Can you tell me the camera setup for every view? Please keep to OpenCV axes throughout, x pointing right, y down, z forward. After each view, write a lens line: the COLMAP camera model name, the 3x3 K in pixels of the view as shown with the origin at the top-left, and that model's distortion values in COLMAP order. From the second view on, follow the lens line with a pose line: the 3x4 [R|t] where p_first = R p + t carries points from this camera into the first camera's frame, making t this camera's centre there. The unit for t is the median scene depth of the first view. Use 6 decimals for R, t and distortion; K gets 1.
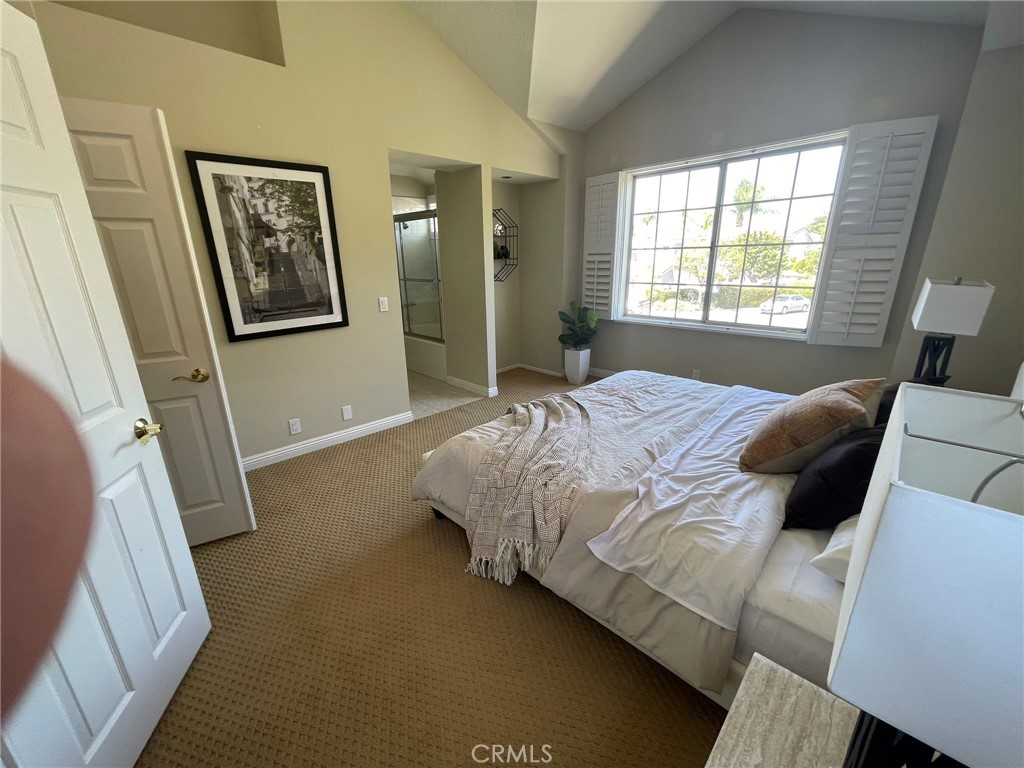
lens RADIAL K [[417.8, 0, 502.8], [0, 417.8, 387.9], [0, 0, 1]] dist [-0.011052, 0.000118]
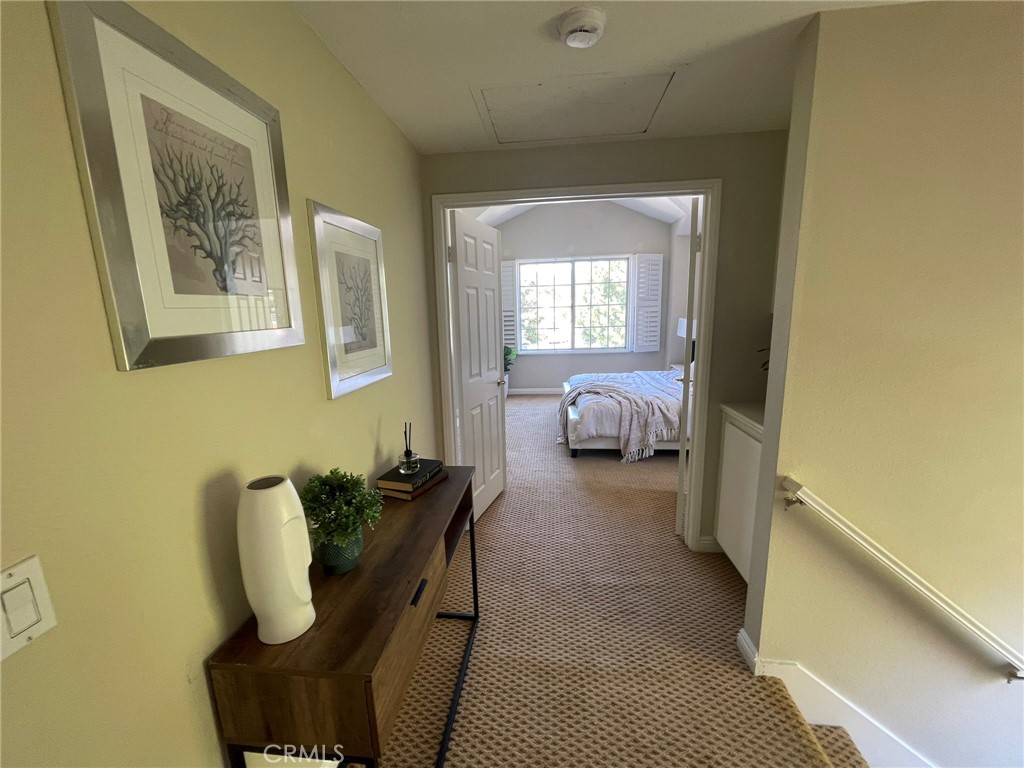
lens RADIAL K [[417.8, 0, 502.8], [0, 417.8, 387.9], [0, 0, 1]] dist [-0.011052, 0.000118]
pose [[0.765005, -0.113494, 0.633945, -0.919161], [0.202020, 0.976956, -0.068882, 0.062253], [-0.611519, 0.180765, 0.770304, -0.117966]]
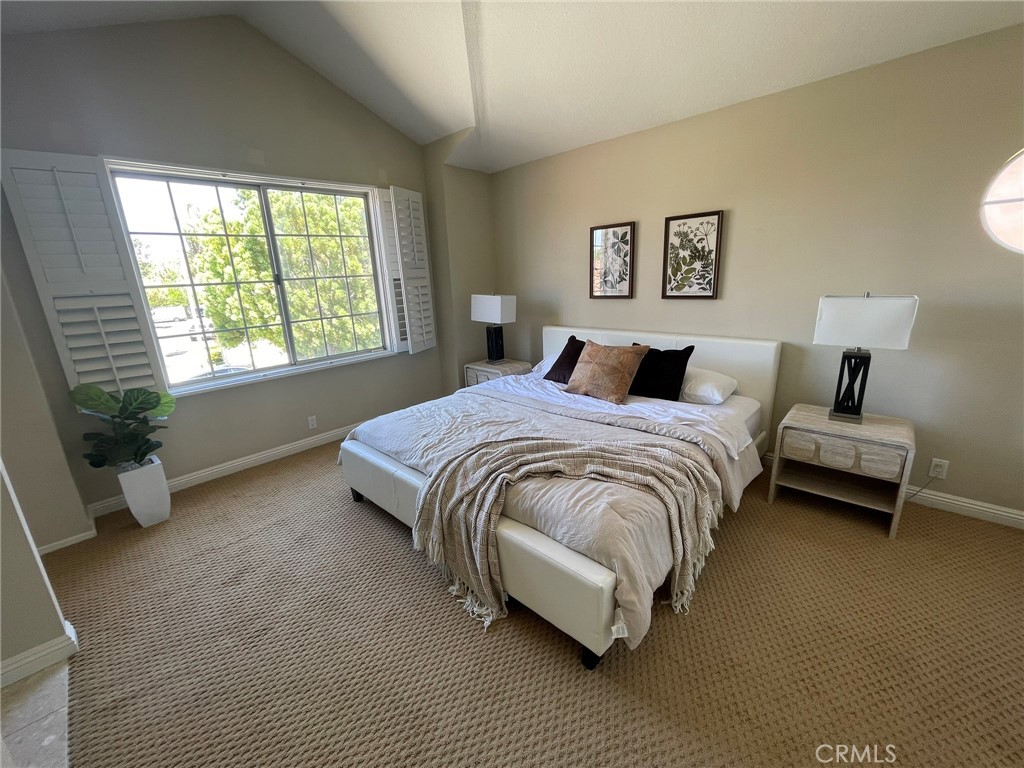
lens RADIAL K [[417.8, 0, 502.8], [0, 417.8, 387.9], [0, 0, 1]] dist [-0.011052, 0.000118]
pose [[-0.039435, -0.237825, 0.970507, -0.438134], [0.347540, 0.907357, 0.236472, -0.185679], [-0.936835, 0.346616, 0.046872, 0.624769]]
